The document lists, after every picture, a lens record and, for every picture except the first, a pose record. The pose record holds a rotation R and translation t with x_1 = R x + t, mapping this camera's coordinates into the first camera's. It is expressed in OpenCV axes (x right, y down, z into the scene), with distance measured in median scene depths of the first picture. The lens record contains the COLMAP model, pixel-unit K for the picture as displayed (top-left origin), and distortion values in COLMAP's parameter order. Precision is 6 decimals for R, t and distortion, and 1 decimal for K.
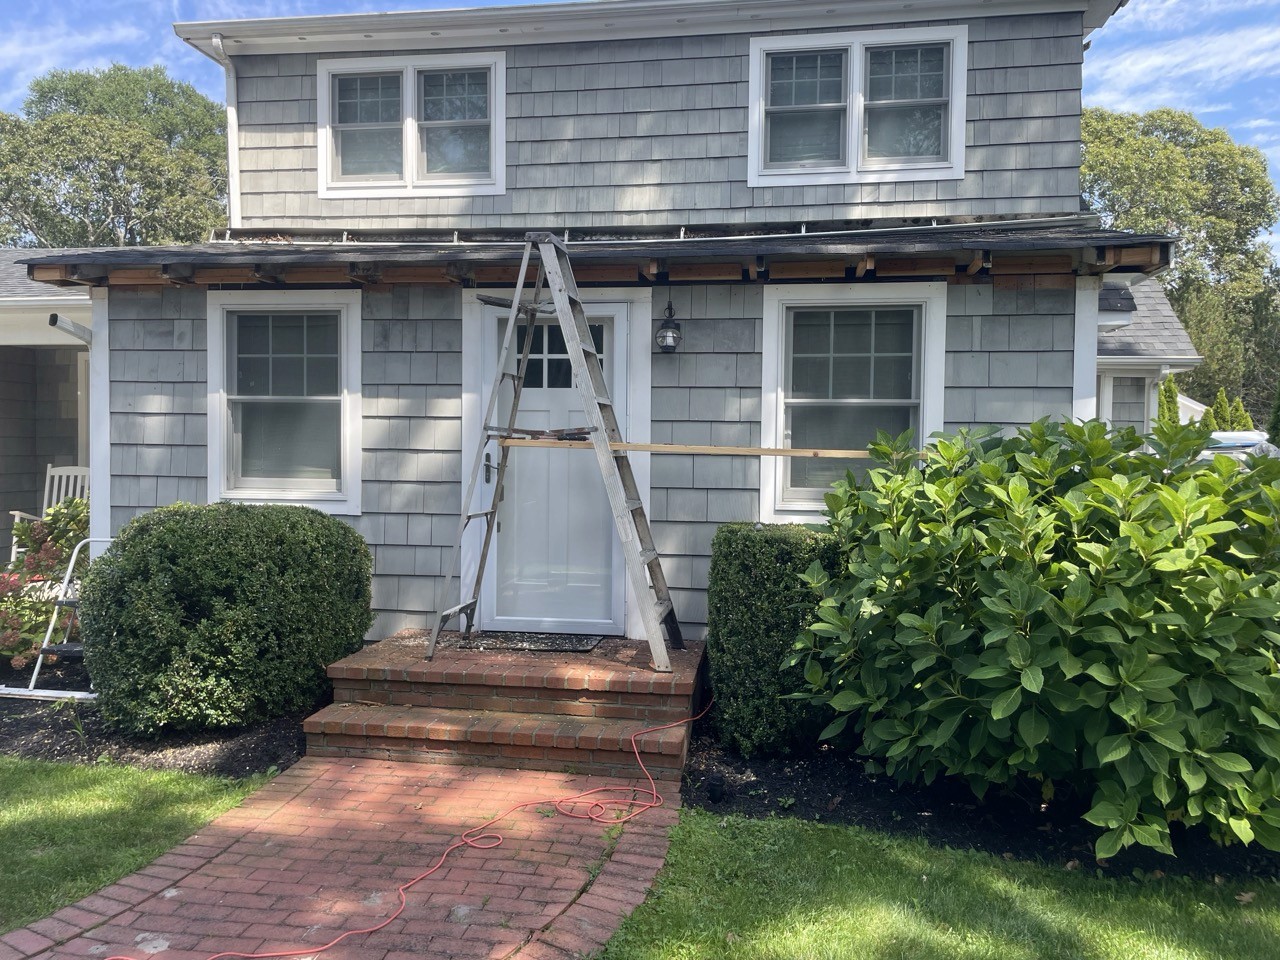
lens RADIAL K [[972.8, 0, 594.1], [0, 972.8, 485.5], [0, 0, 1]] dist [0.007798, -0.001255]
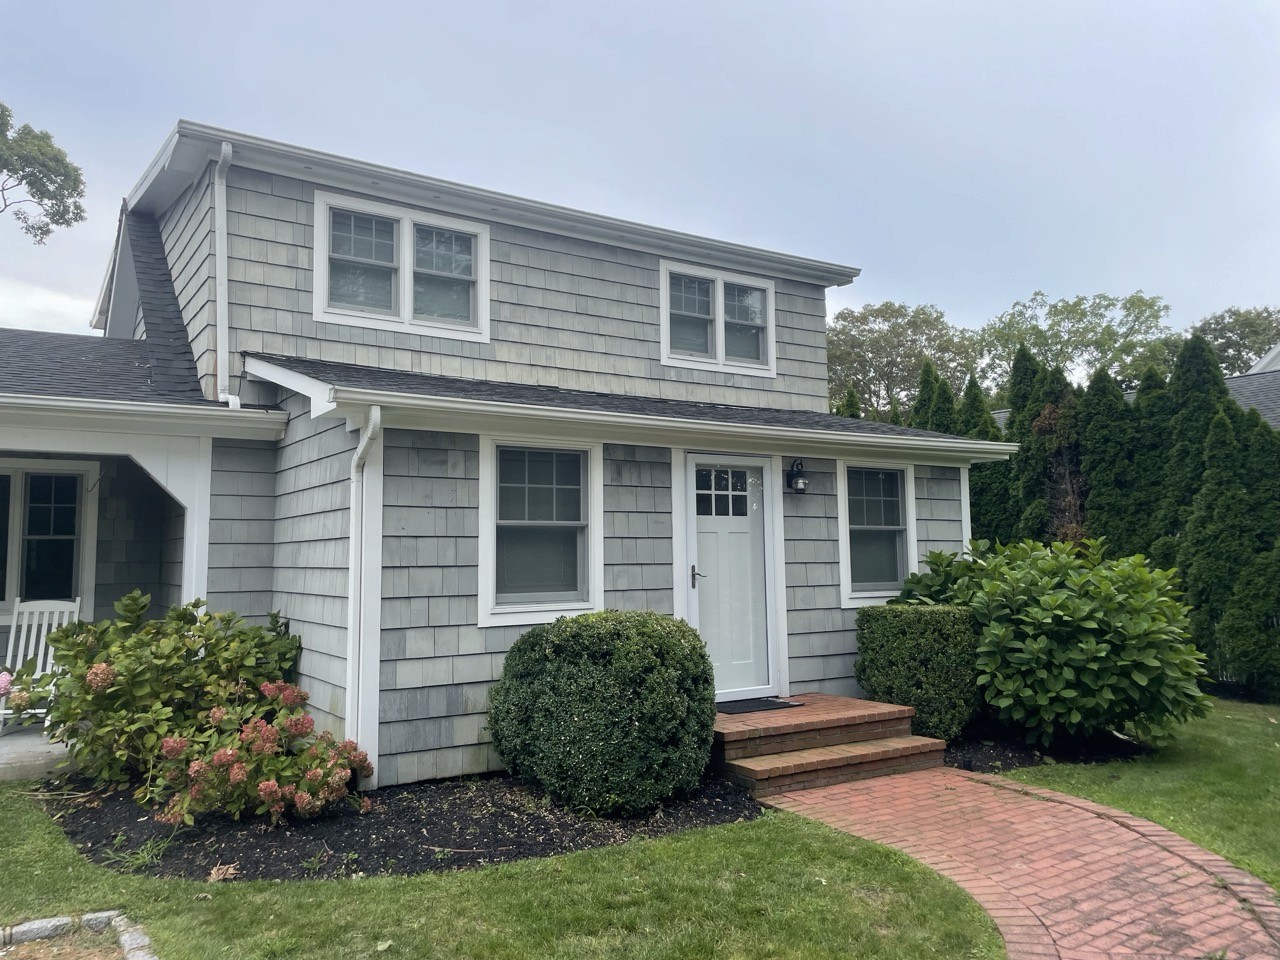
lens RADIAL K [[955.7, 0, 628.1], [0, 955.7, 482.4], [0, 0, 1]] dist [0.006065, 0.001940]
pose [[0.734656, 0.029821, 0.677785, -0.939055], [0.046650, 0.994448, -0.094319, -0.023574], [-0.676834, 0.100911, 0.729186, 0.091252]]
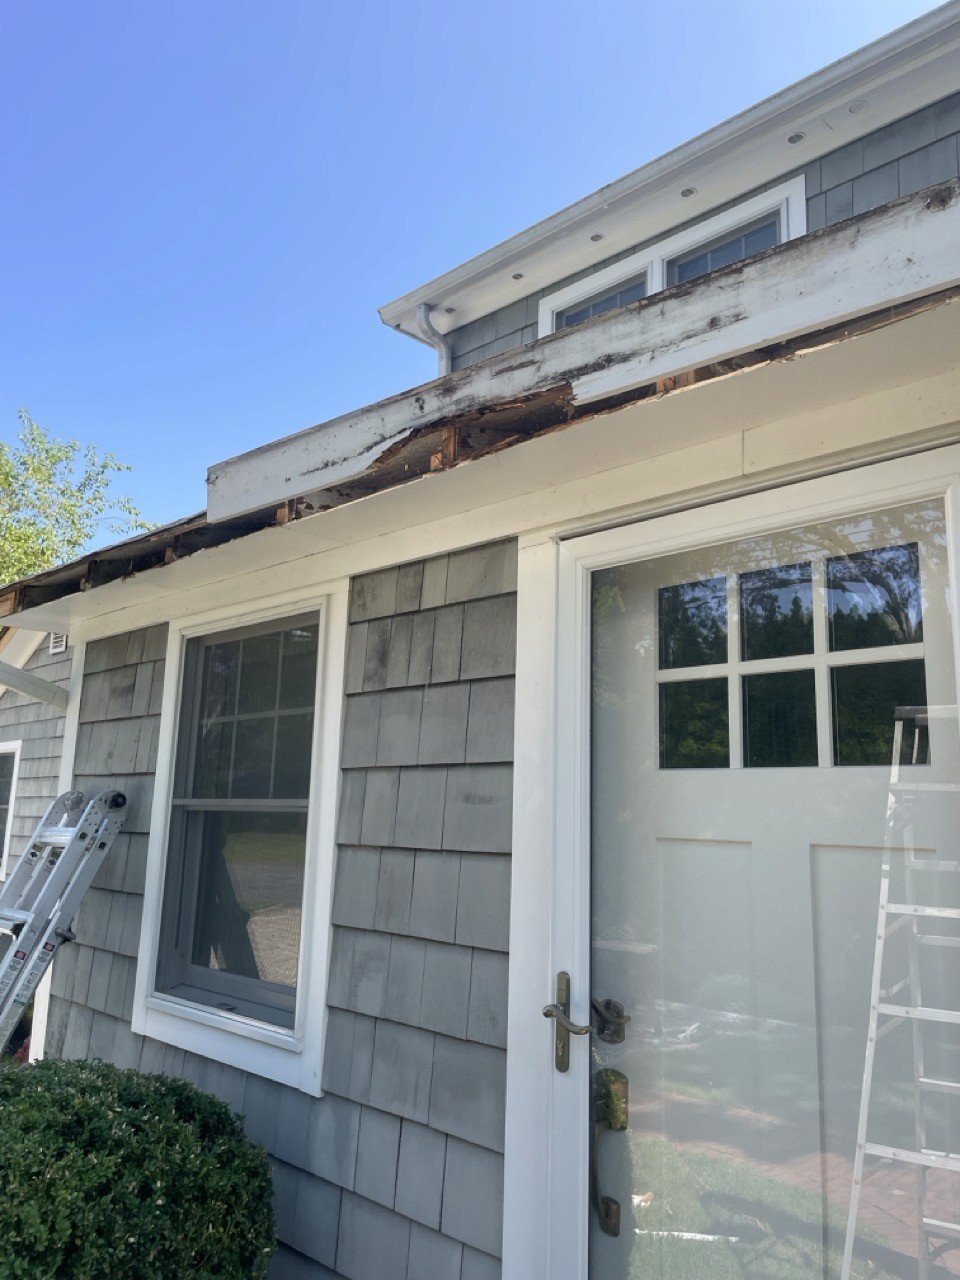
lens RADIAL K [[972.8, 0, 480.0], [0, 972.8, 640.0], [0, 0, 1]] dist [0.007798, -0.001255]
pose [[0.821050, -0.101531, -0.561755, 0.054766], [-0.036997, 0.972523, -0.229846, -0.057818], [0.569656, 0.209499, 0.794734, 0.620208]]
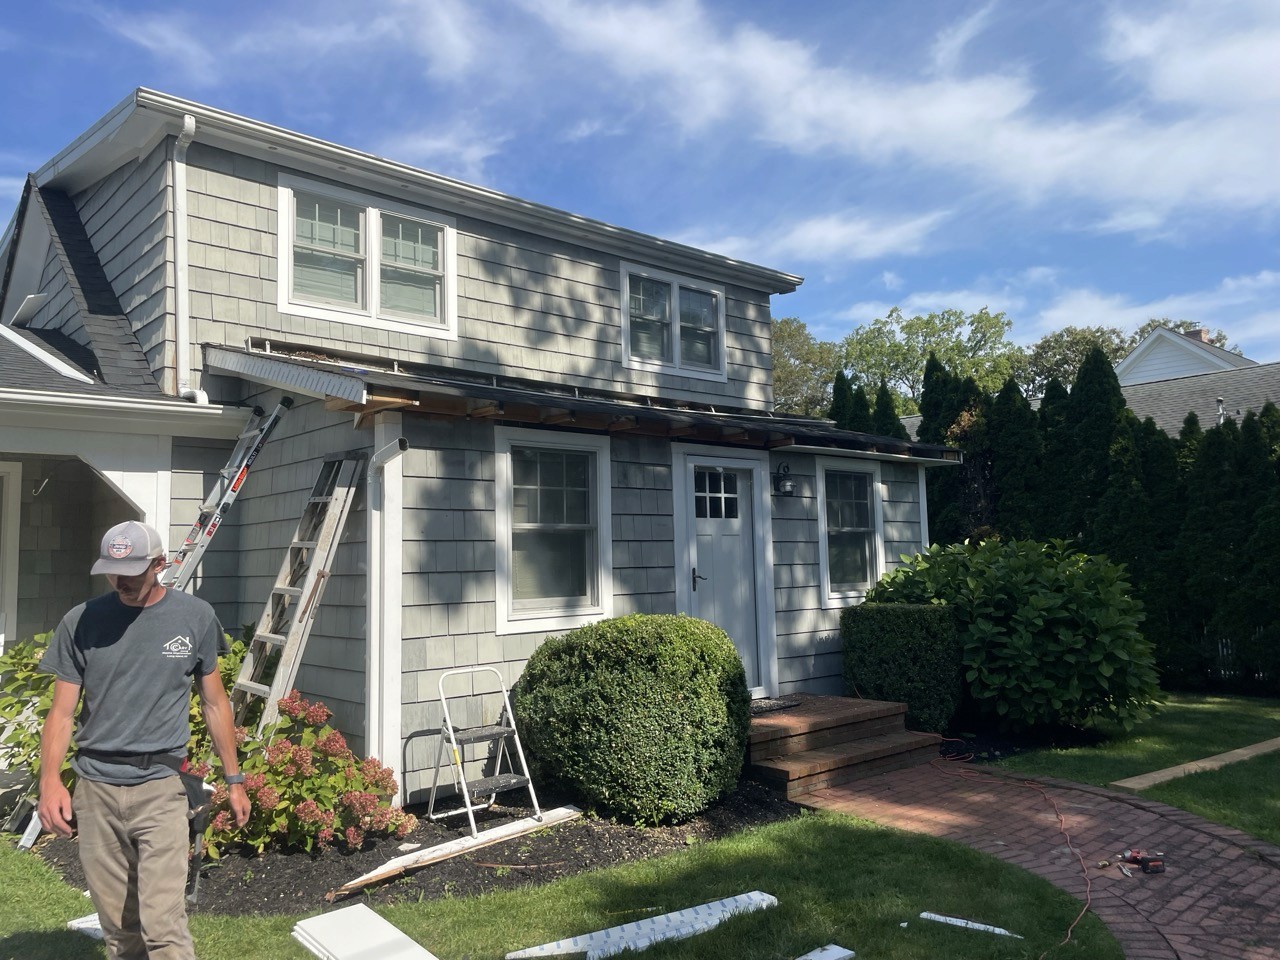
lens RADIAL K [[960.6, 0, 640.0], [0, 960.6, 480.0], [0, 0, 1]] dist [0.011518, -0.007369]
pose [[0.622772, 0.036674, 0.781544, -1.040661], [0.060867, 0.993603, -0.095127, -0.028250], [-0.780032, 0.106813, 0.616555, 0.217449]]
